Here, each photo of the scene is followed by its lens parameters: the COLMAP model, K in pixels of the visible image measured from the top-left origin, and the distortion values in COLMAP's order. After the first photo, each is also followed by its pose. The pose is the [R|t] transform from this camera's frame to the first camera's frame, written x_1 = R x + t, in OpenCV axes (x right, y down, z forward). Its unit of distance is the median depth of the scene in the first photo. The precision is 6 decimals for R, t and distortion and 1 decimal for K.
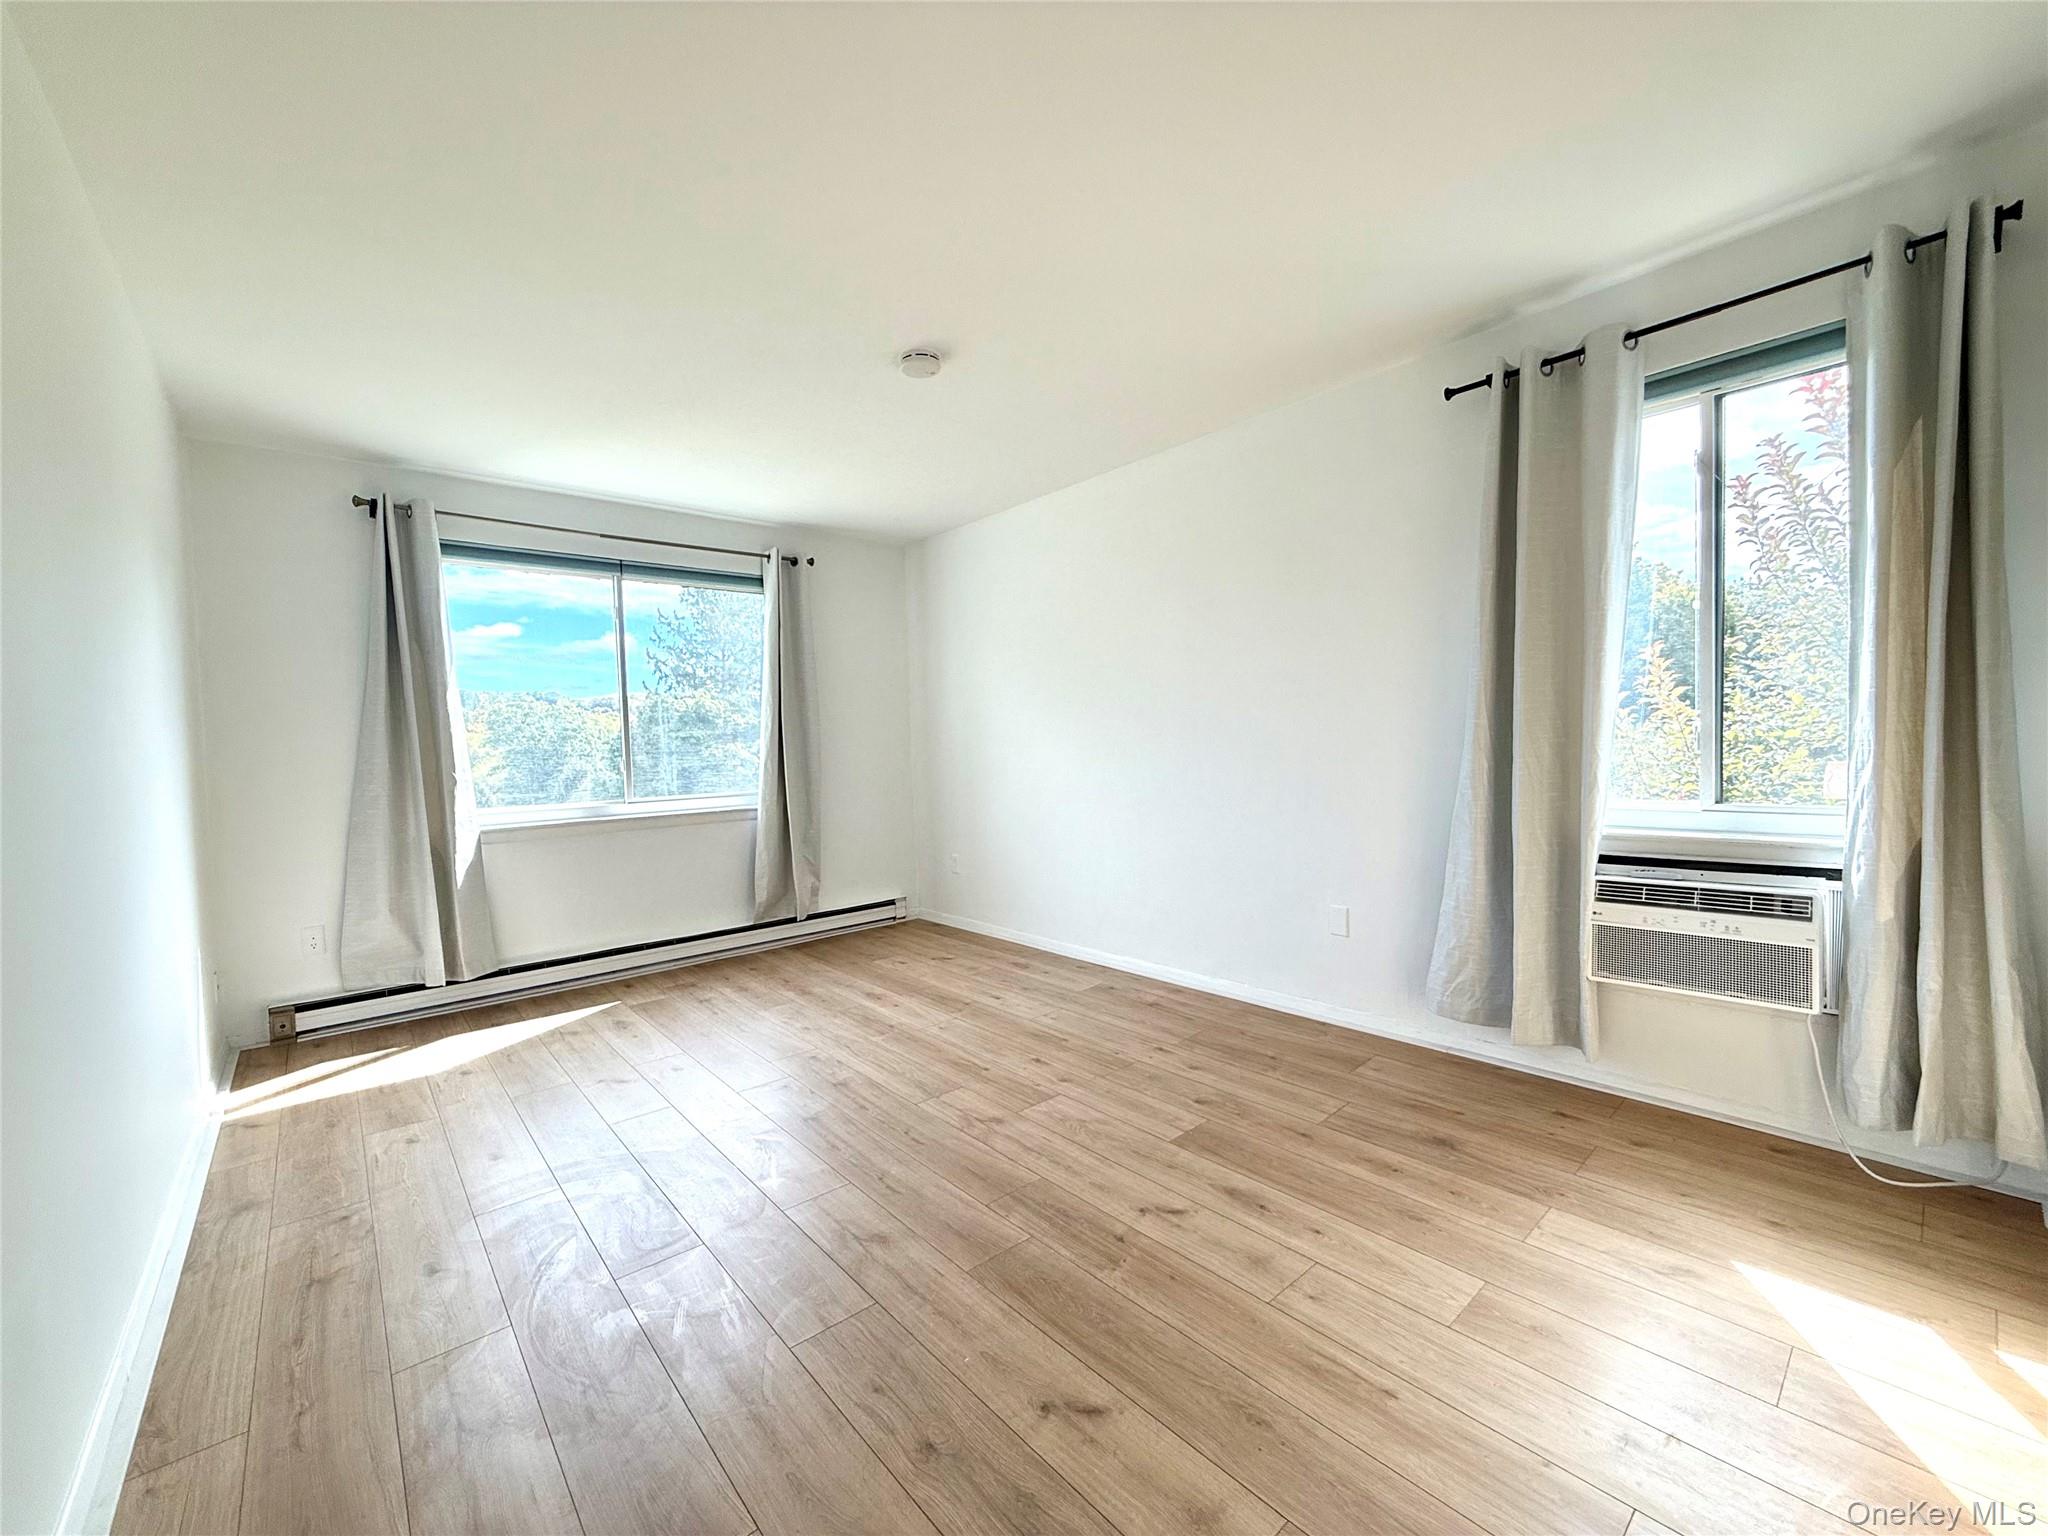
lens RADIAL K [[831.9, 0, 1027.0], [0, 831.9, 778.0], [0, 0, 1]] dist [-0.001846, 0.000259]
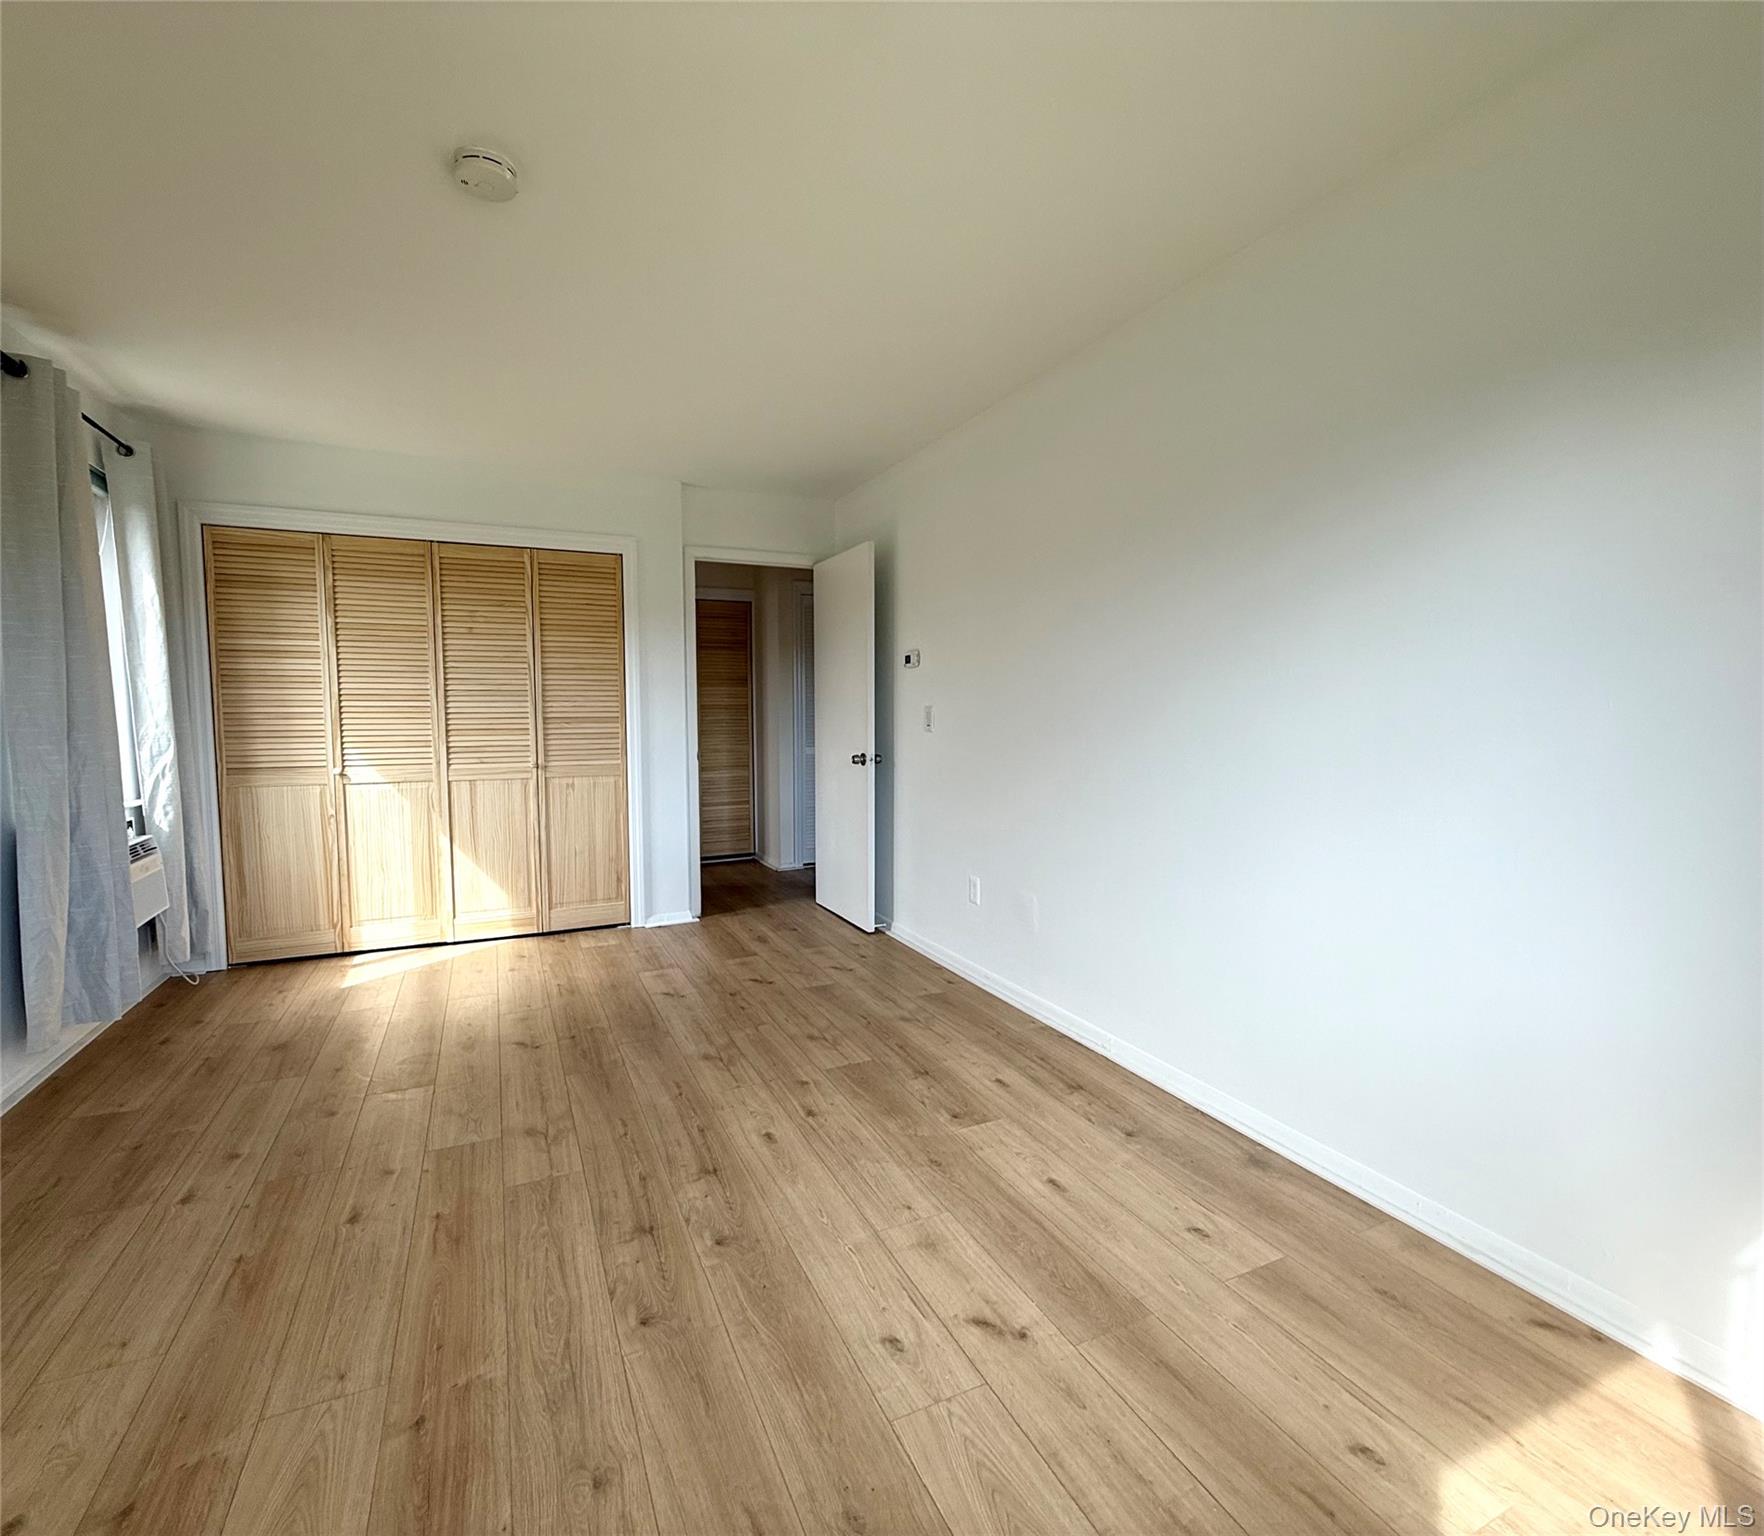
lens RADIAL K [[829.6, 0, 863.1], [0, 829.6, 771.5], [0, 0, 1]] dist [0.002305, -0.001657]
pose [[-0.959881, 0.014806, 0.280015, -0.632636], [0.045651, 0.993534, 0.103954, -0.066222], [-0.276665, 0.112567, -0.954351, 1.667766]]
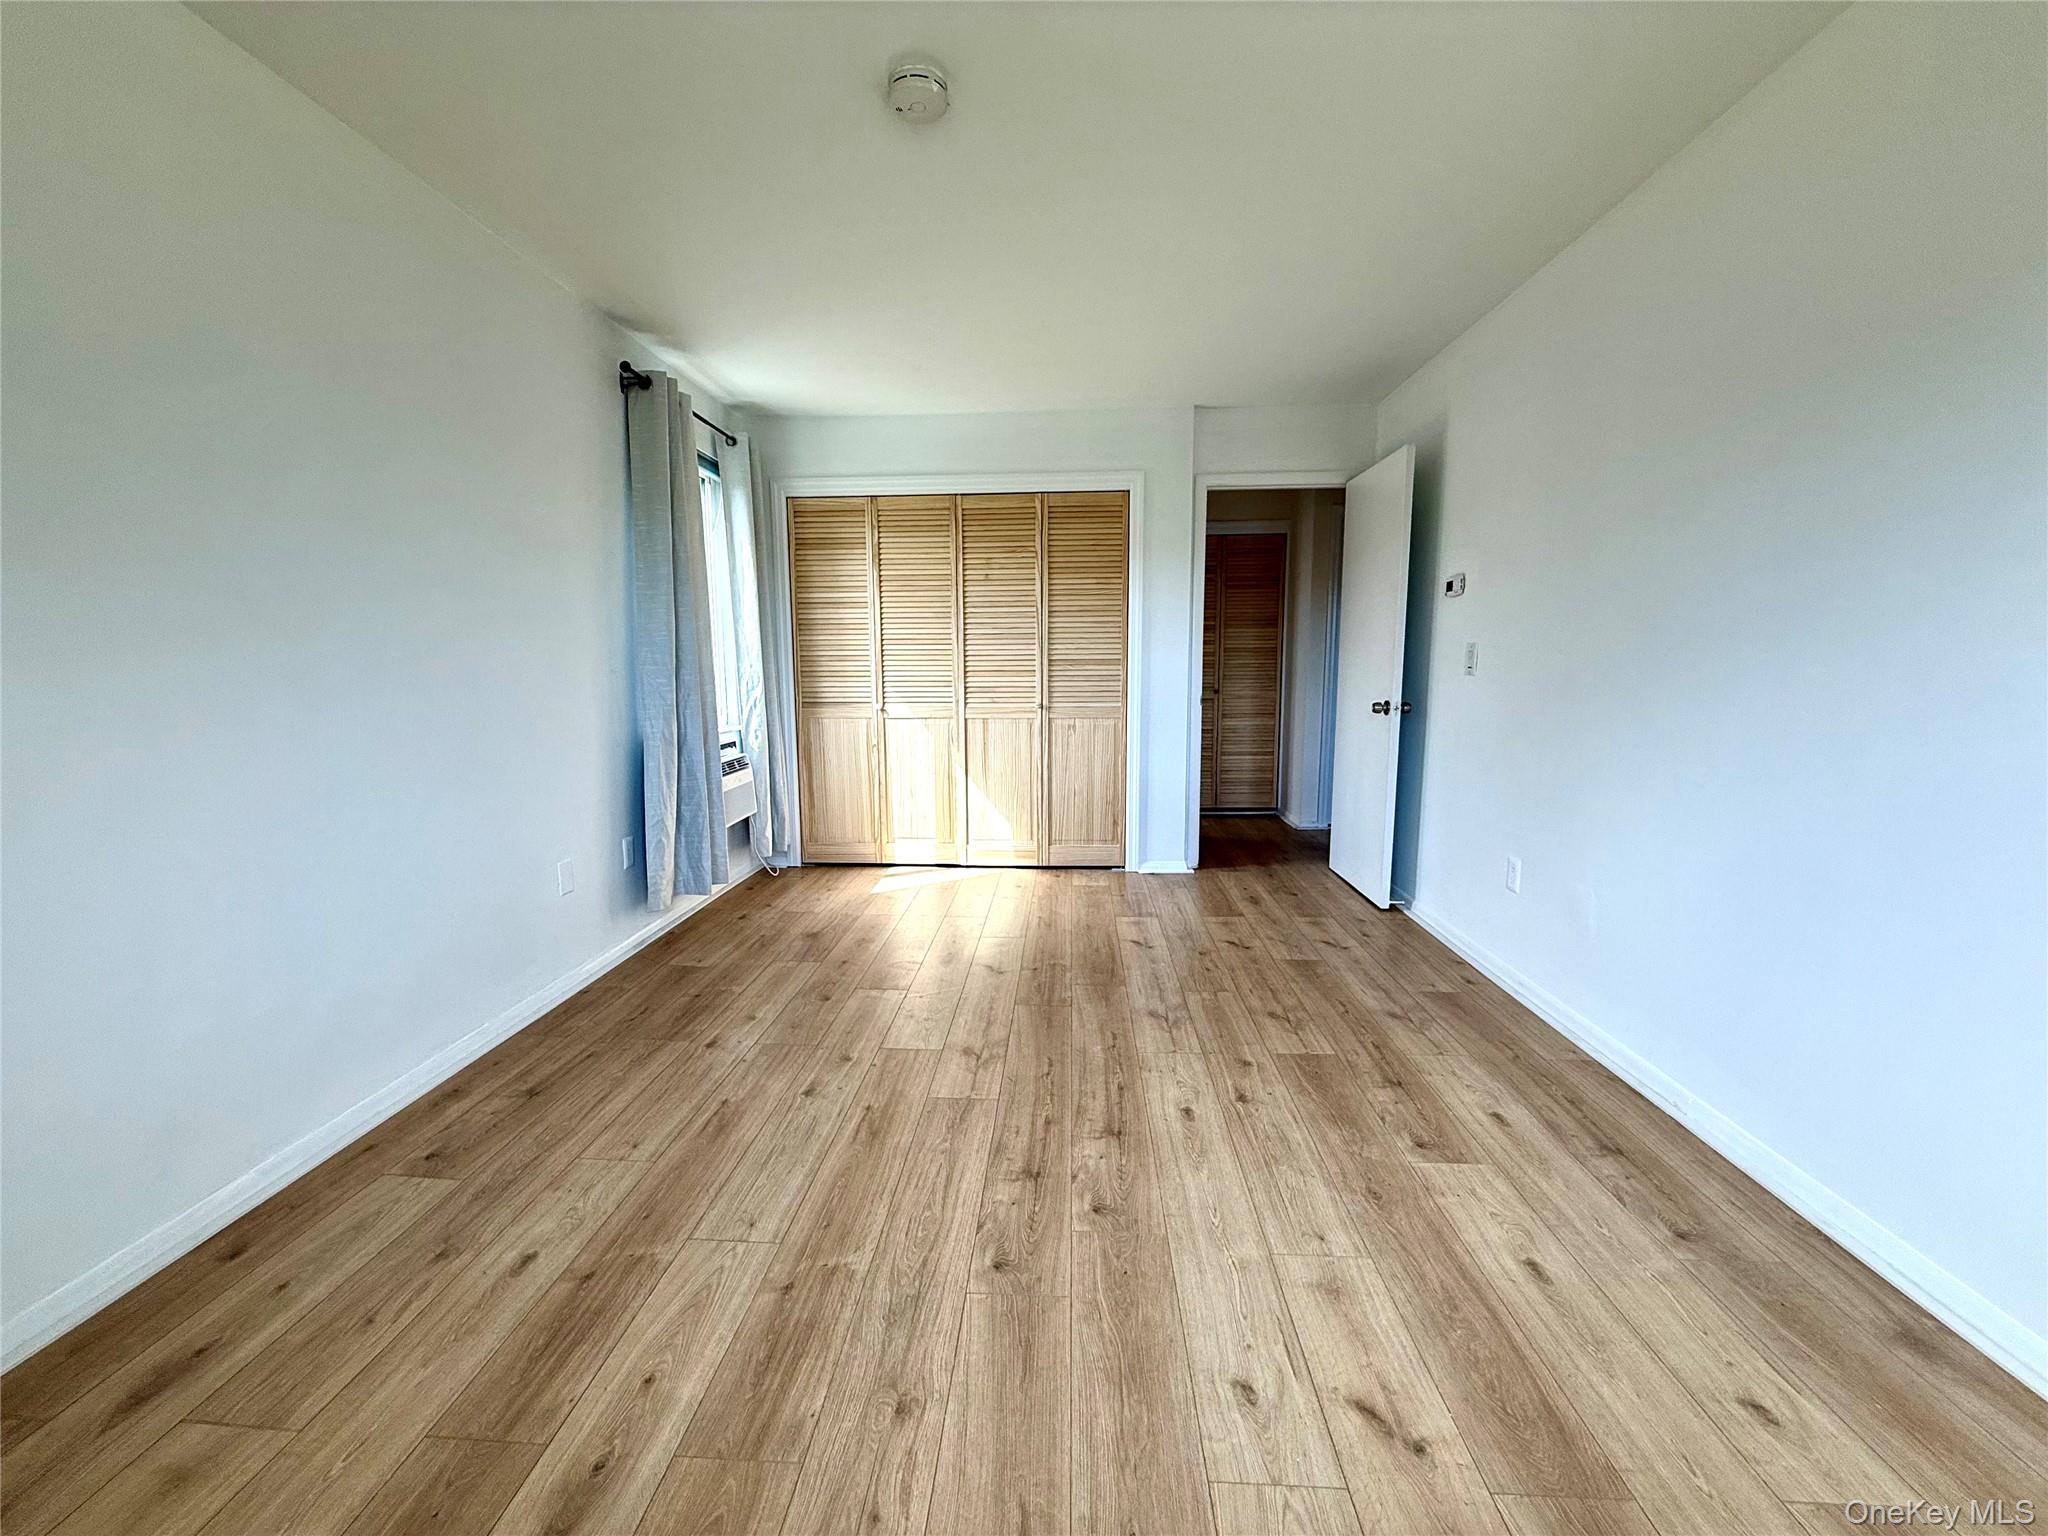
lens RADIAL K [[831.9, 0, 1014.6], [0, 831.9, 772.4], [0, 0, 1]] dist [-0.001846, 0.000259]
pose [[-0.714894, -0.055803, 0.697002, -0.709387], [0.058327, 0.988577, 0.138970, -0.043328], [-0.696796, 0.140003, -0.703473, 1.538441]]
